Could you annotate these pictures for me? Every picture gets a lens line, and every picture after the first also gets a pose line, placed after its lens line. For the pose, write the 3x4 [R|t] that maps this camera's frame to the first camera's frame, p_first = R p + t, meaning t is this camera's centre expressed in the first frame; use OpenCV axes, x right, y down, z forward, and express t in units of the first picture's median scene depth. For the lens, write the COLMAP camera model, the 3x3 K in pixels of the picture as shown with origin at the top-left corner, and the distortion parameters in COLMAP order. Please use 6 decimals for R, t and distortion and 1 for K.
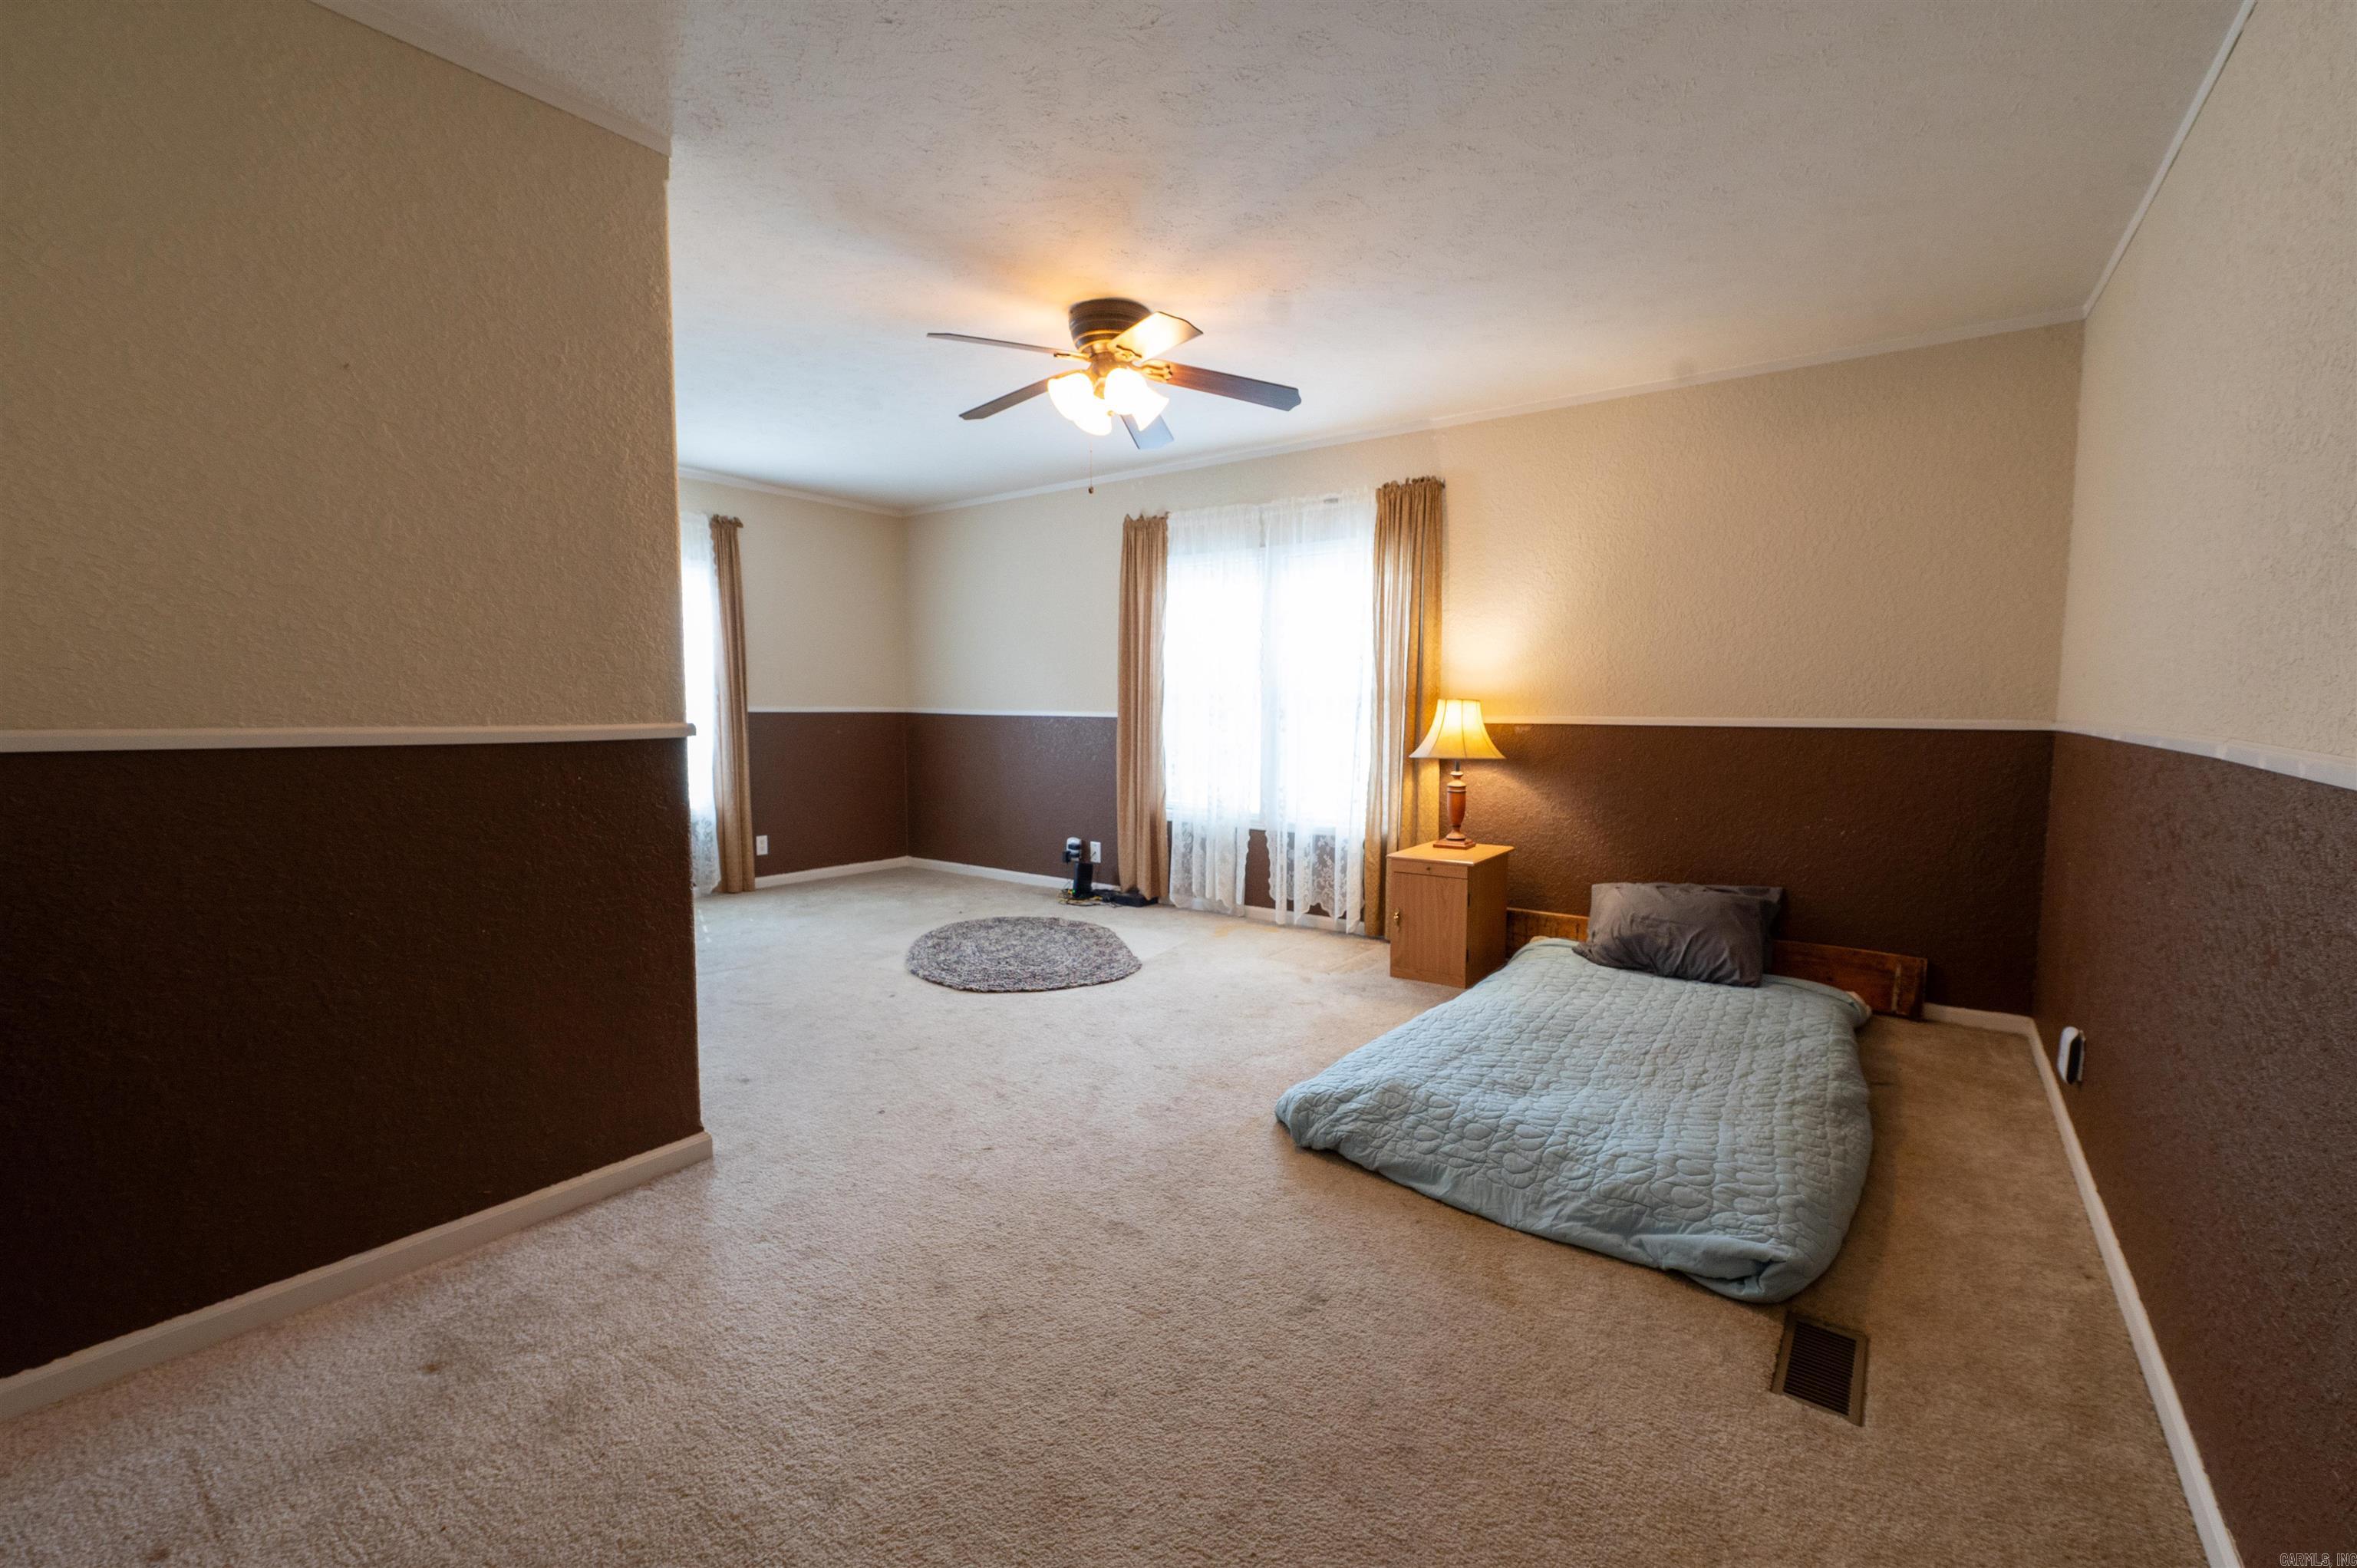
lens RADIAL K [[980.8, 0, 1184.3], [0, 980.8, 789.2], [0, 0, 1]] dist [-0.004338, -0.000456]
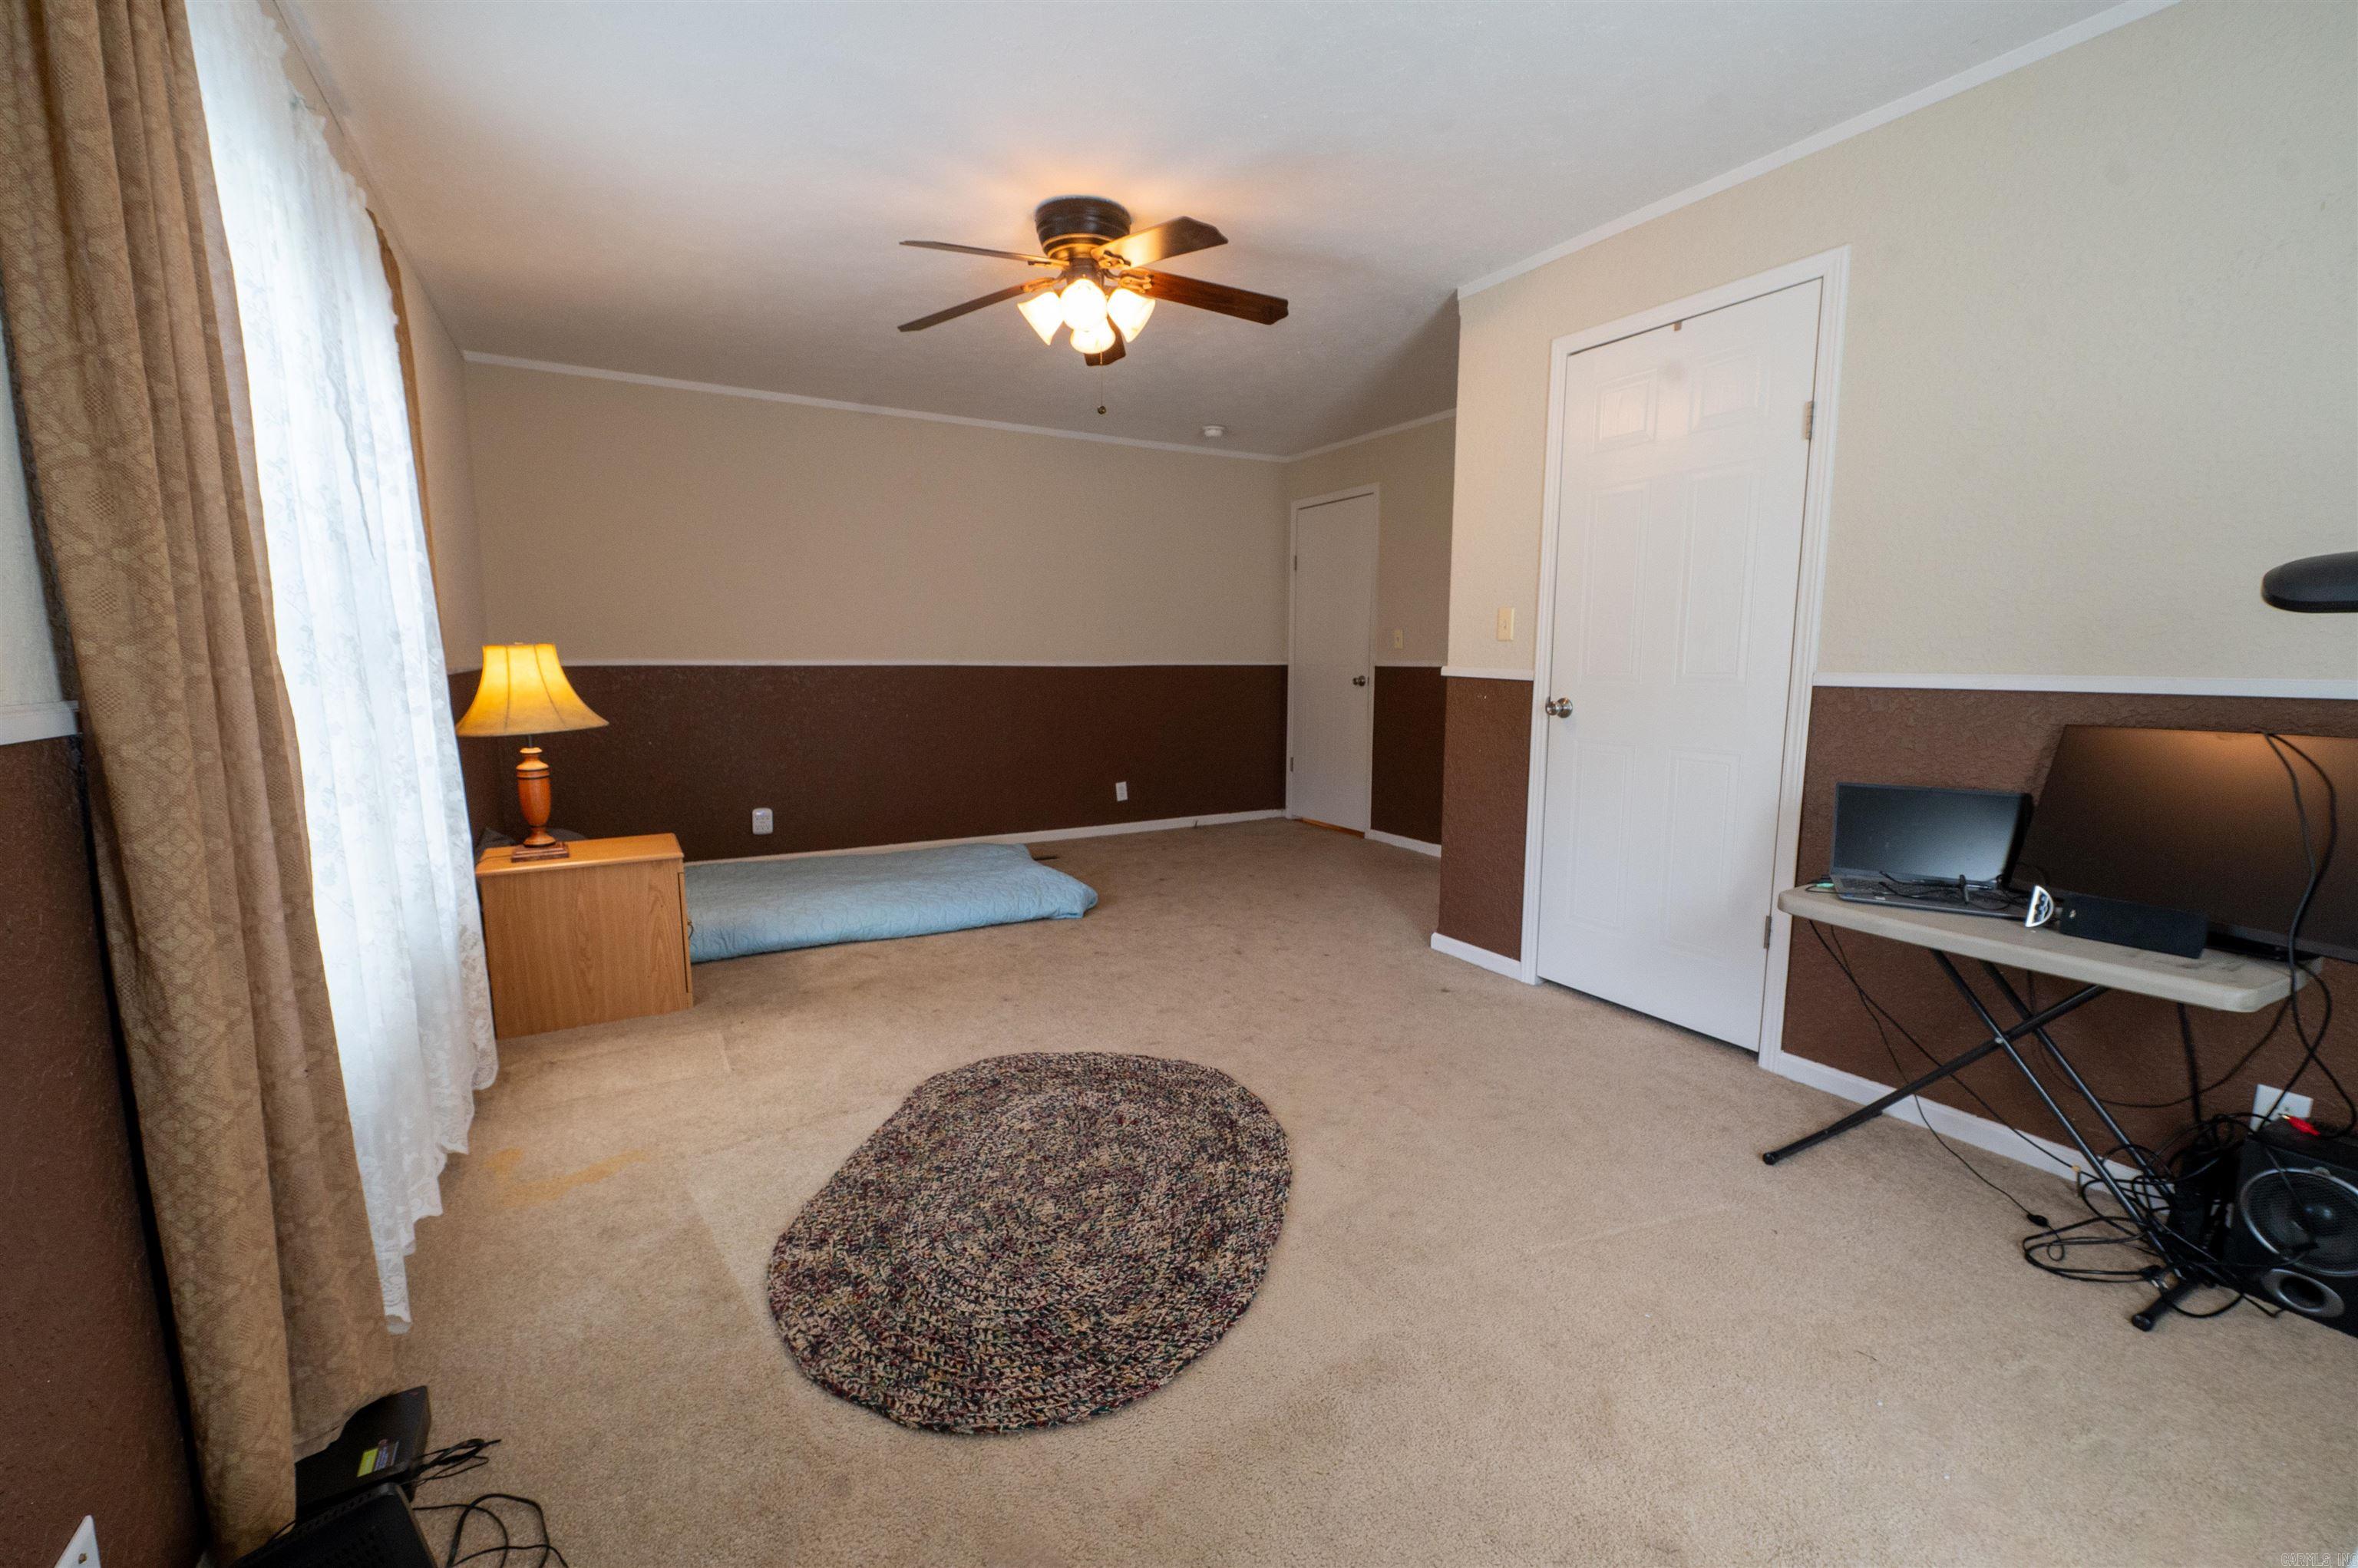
lens RADIAL K [[981.2, 0, 1184.8], [0, 981.2, 789.2], [0, 0, 1]] dist [-0.004338, -0.000456]
pose [[-0.914302, -0.073832, 0.398247, -0.416475], [0.019717, 0.973967, 0.225832, -0.130993], [-0.404553, 0.214331, -0.889044, 1.418853]]
